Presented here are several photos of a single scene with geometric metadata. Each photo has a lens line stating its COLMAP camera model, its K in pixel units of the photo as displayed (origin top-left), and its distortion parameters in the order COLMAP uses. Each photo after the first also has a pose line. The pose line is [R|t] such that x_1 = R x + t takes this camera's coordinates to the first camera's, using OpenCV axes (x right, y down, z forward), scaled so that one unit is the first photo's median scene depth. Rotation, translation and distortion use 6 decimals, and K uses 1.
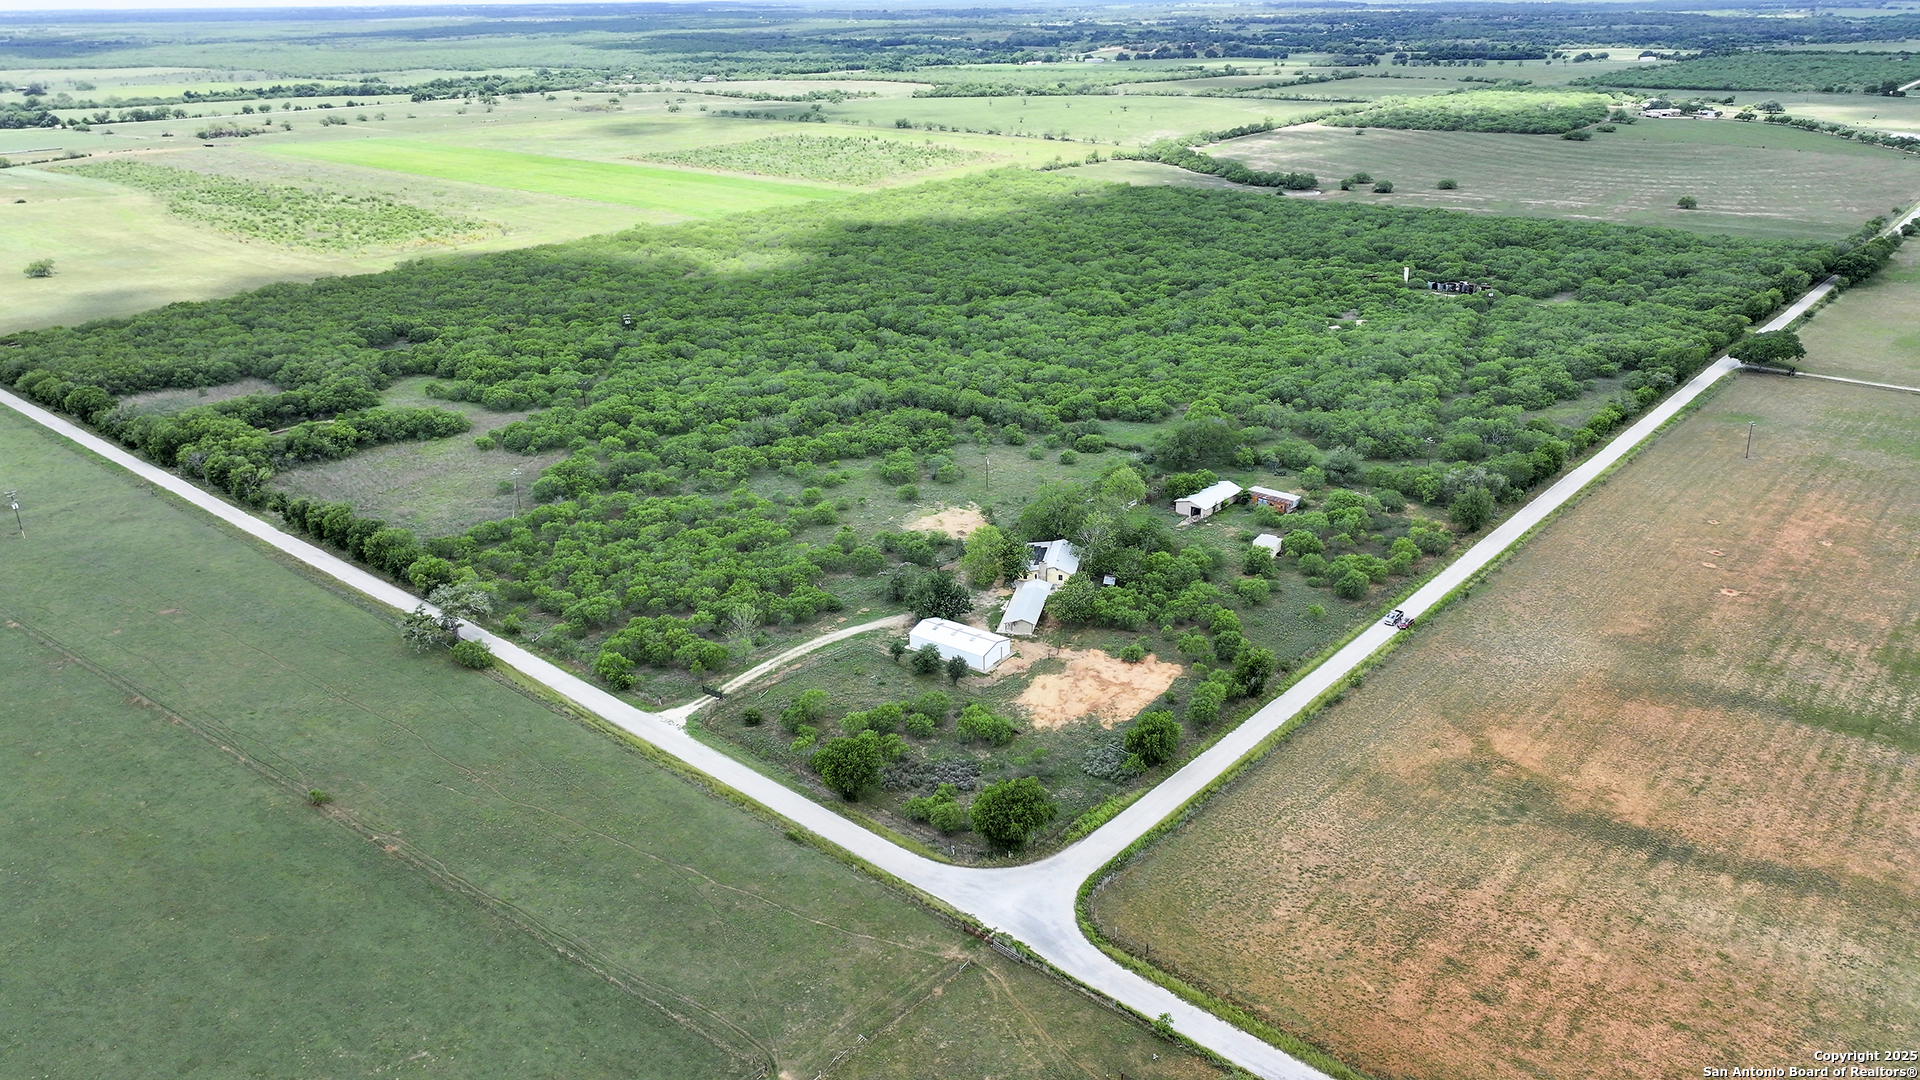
lens RADIAL K [[1383.4, 0, 932.7], [0, 1383.4, 541.4], [0, 0, 1]] dist [0.004165, -0.006038]
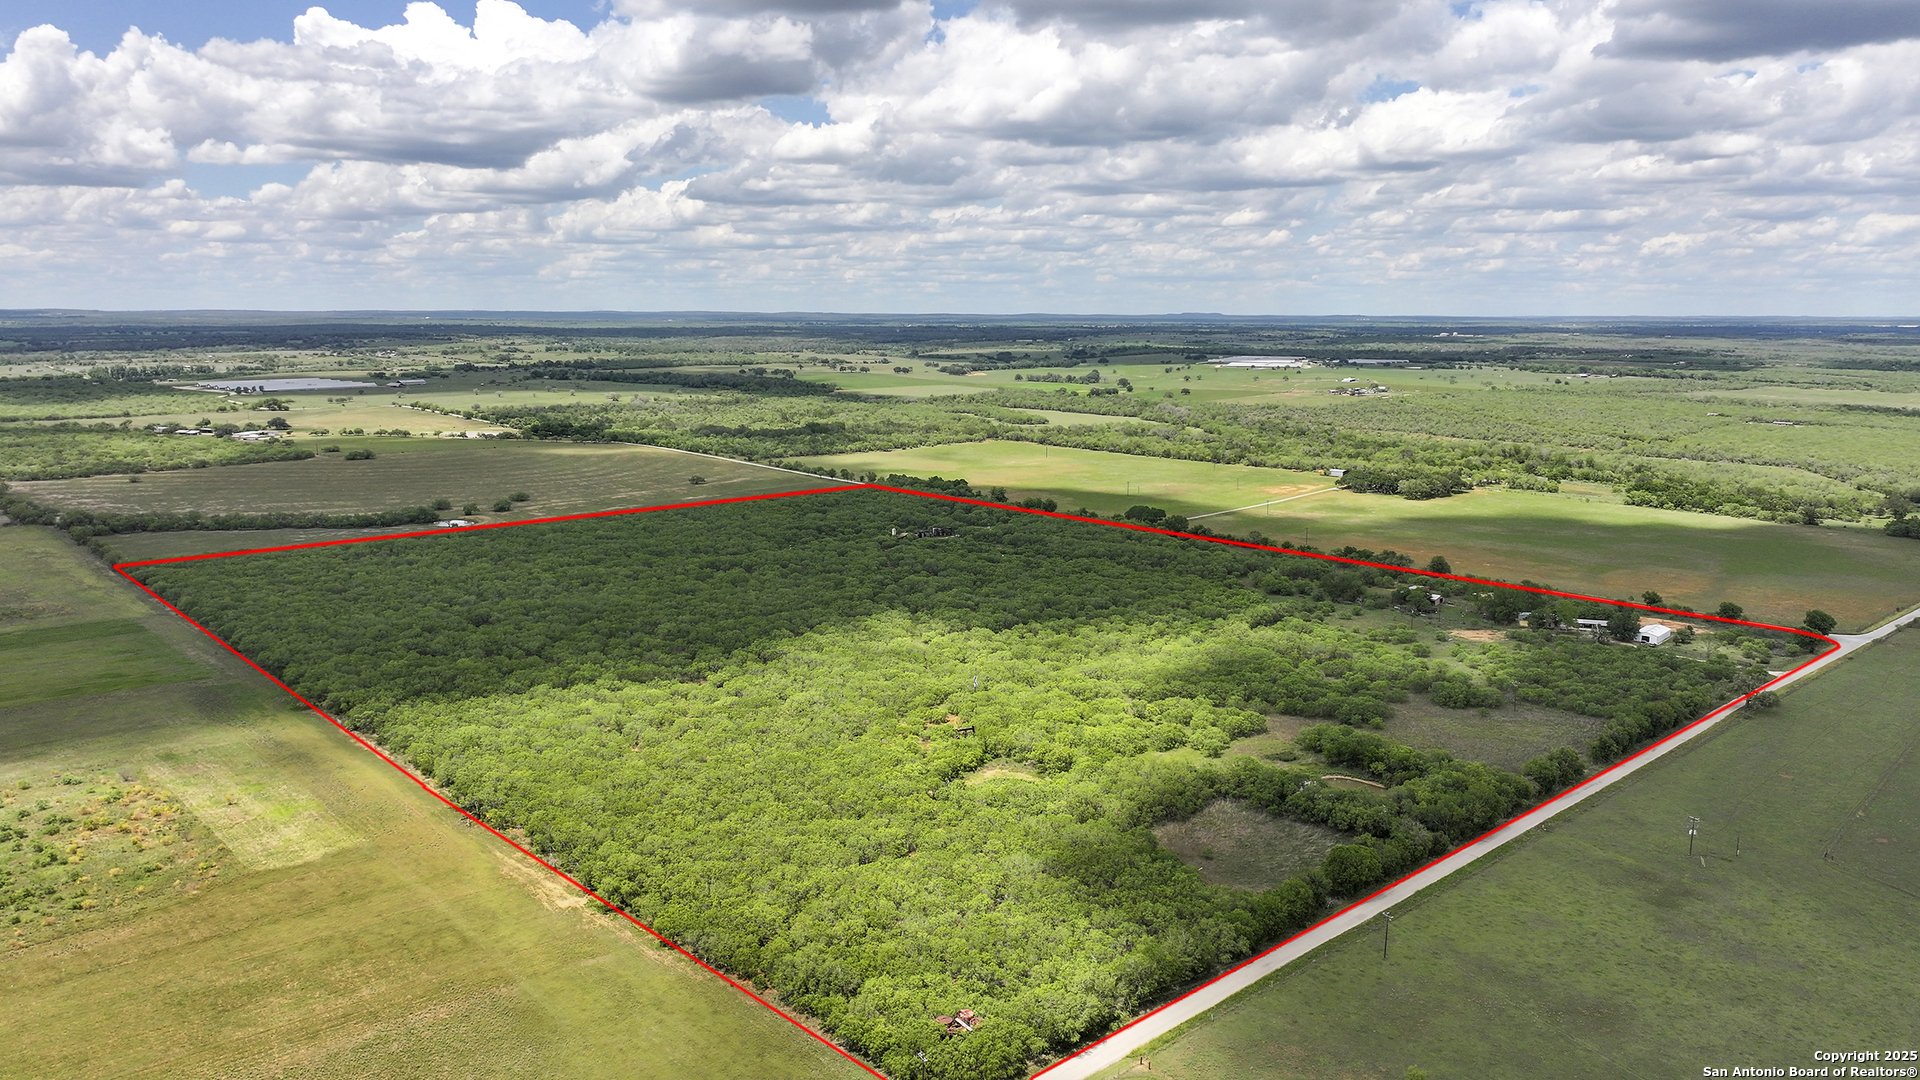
lens RADIAL K [[1383.4, 0, 932.7], [0, 1383.4, 541.4], [0, 0, 1]] dist [0.004165, -0.006038]
pose [[0.092140, -0.150025, 0.984379, -1.679002], [0.363497, 0.925428, 0.107016, -0.535384], [-0.927028, 0.347958, 0.139802, 1.301149]]
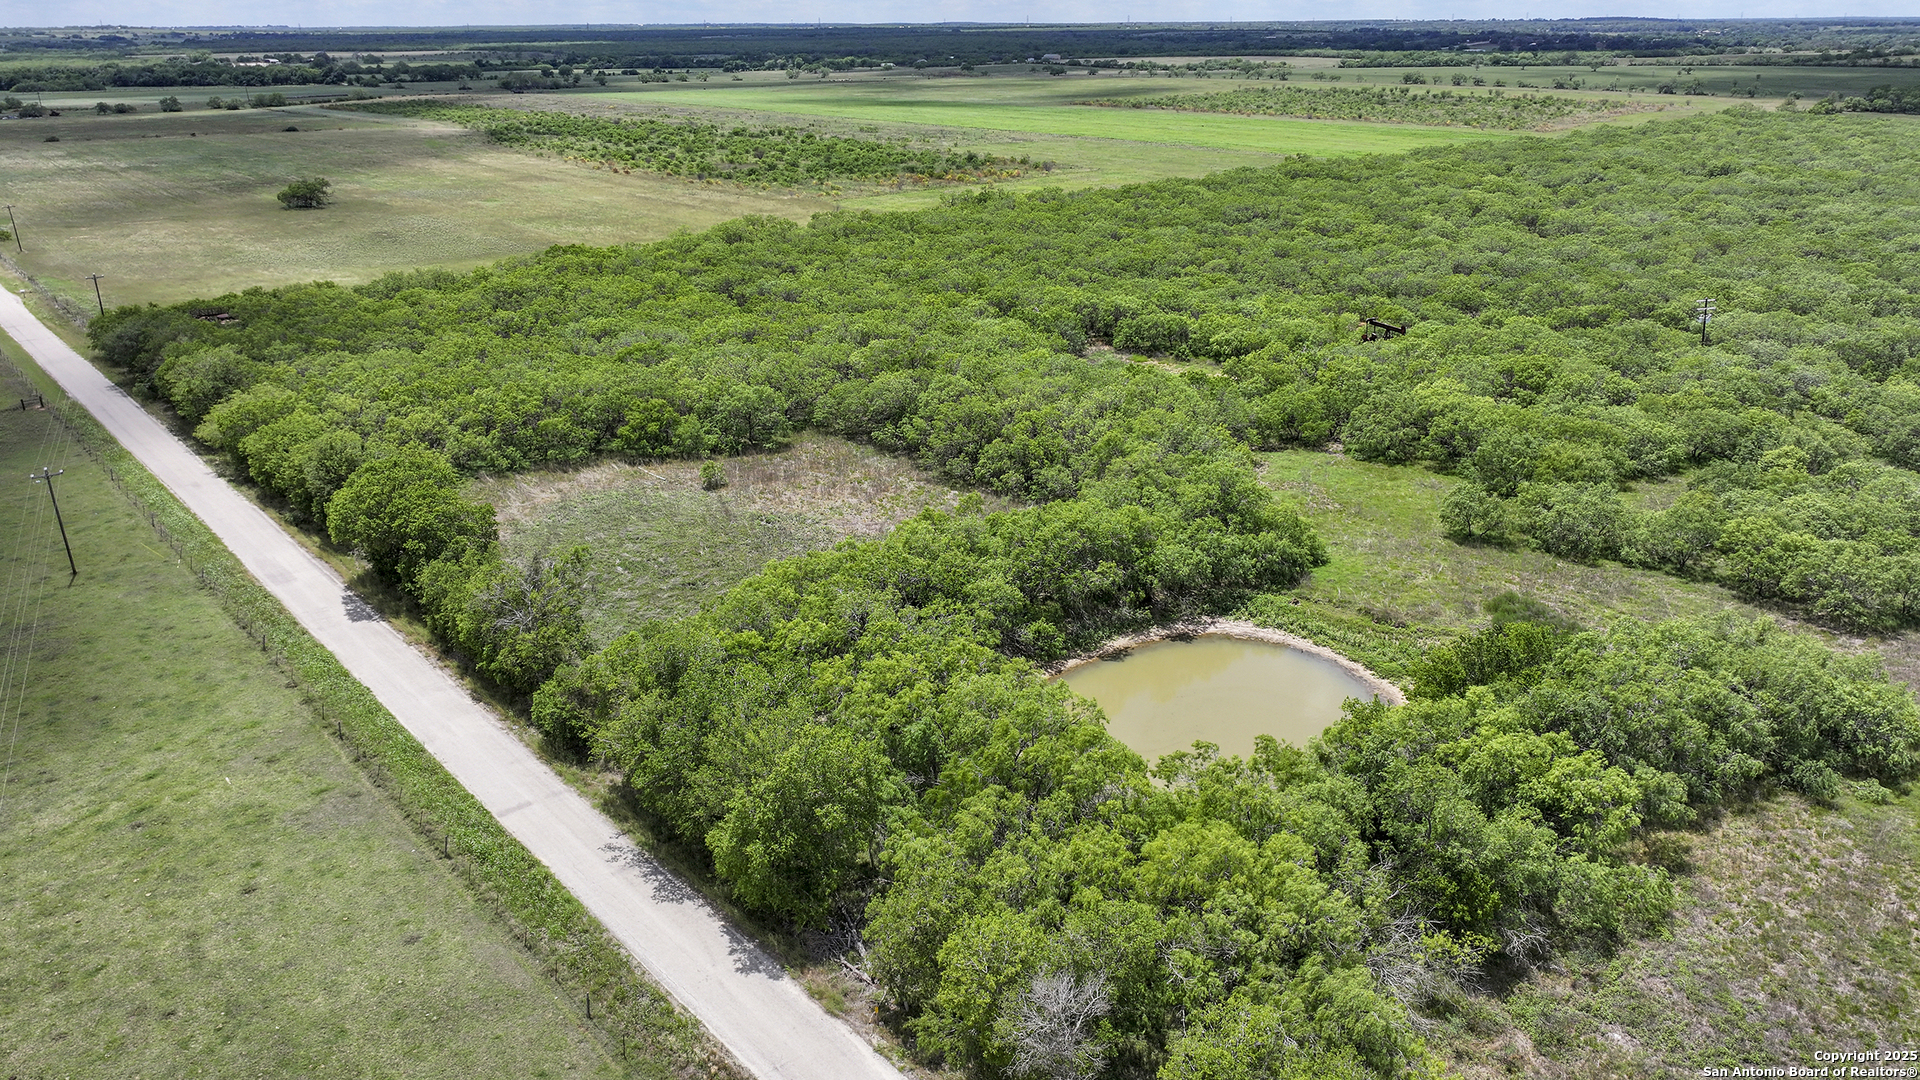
lens RADIAL K [[1383.4, 0, 932.7], [0, 1383.4, 541.4], [0, 0, 1]] dist [0.004165, -0.006038]
pose [[0.987950, 0.060744, -0.142357, -0.565453], [-0.062458, 0.998019, -0.007599, -0.123193], [0.141613, 0.016399, 0.989786, 0.898094]]
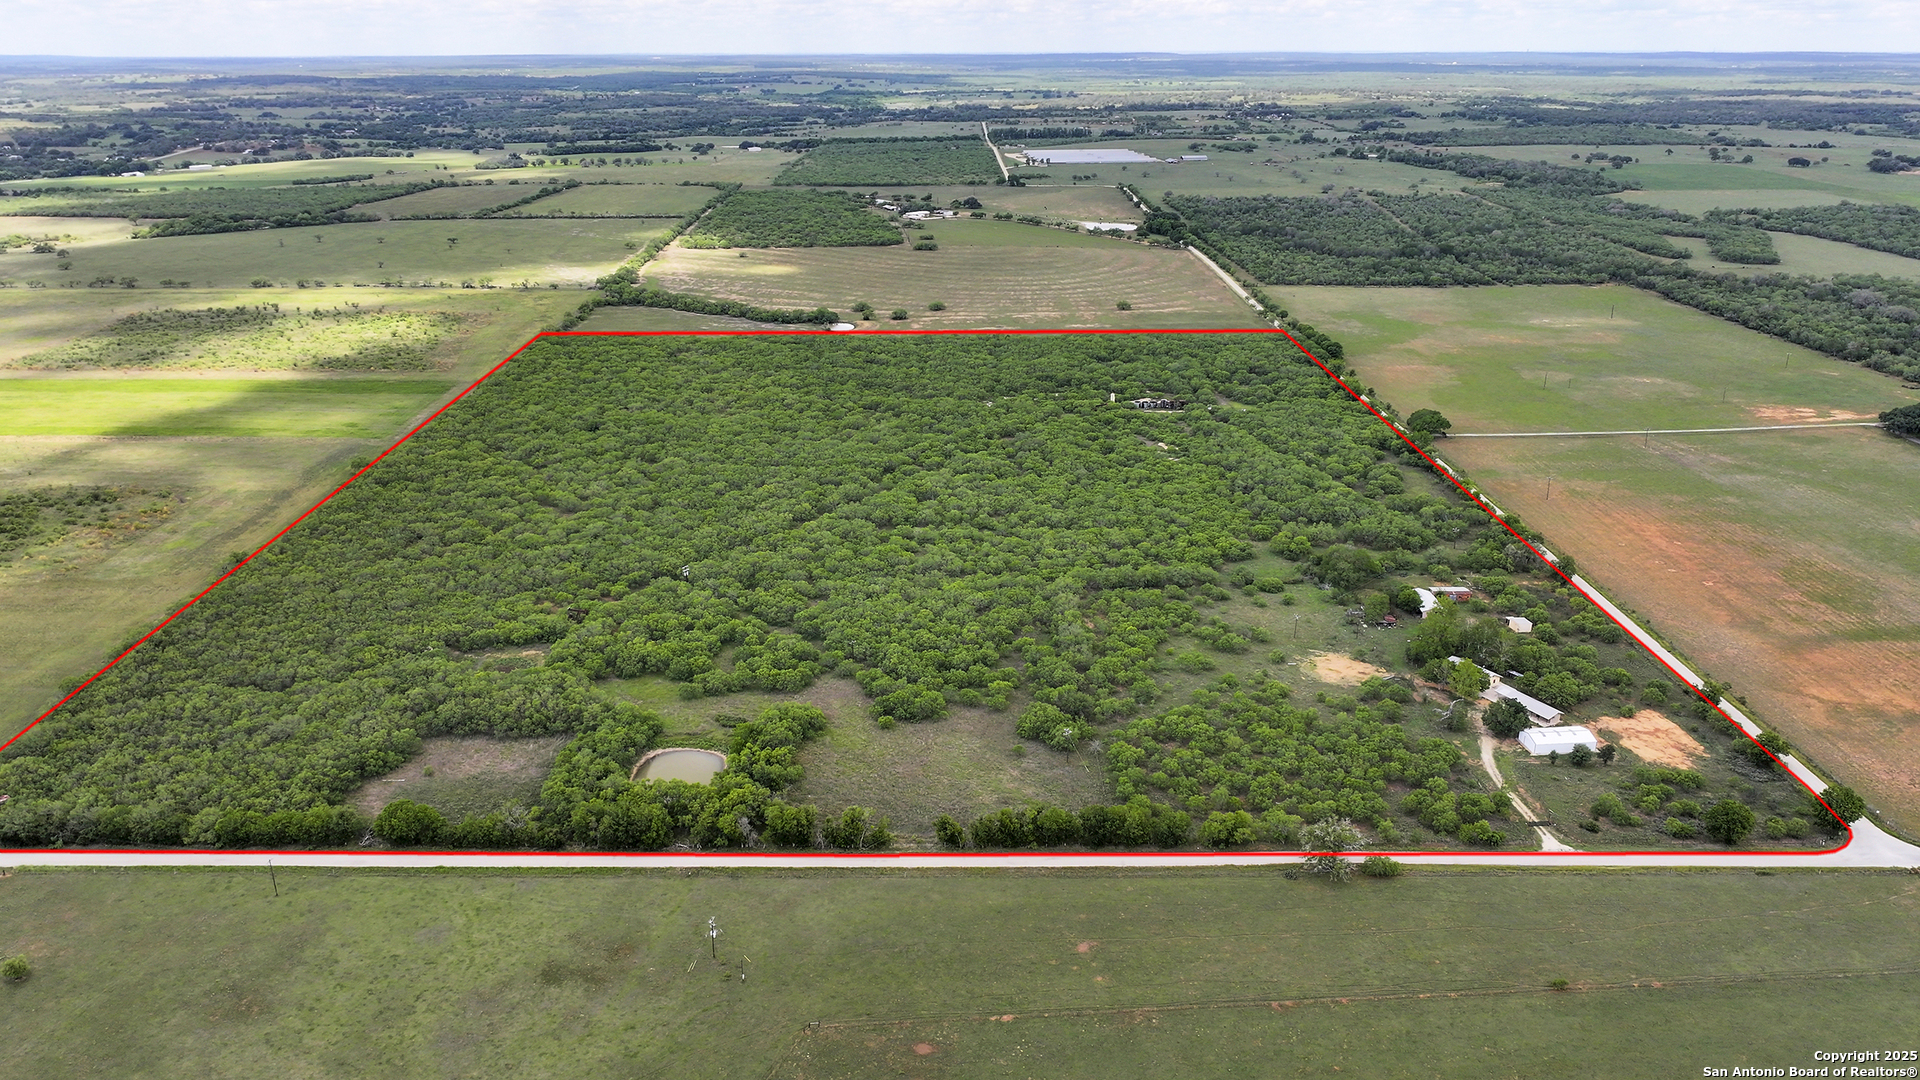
lens RADIAL K [[1383.4, 0, 932.7], [0, 1383.4, 541.4], [0, 0, 1]] dist [0.004165, -0.006038]
pose [[0.753676, -0.215343, 0.620967, -1.050016], [0.239338, 0.969853, 0.045845, -0.278191], [-0.612119, 0.114069, 0.782495, 0.180106]]
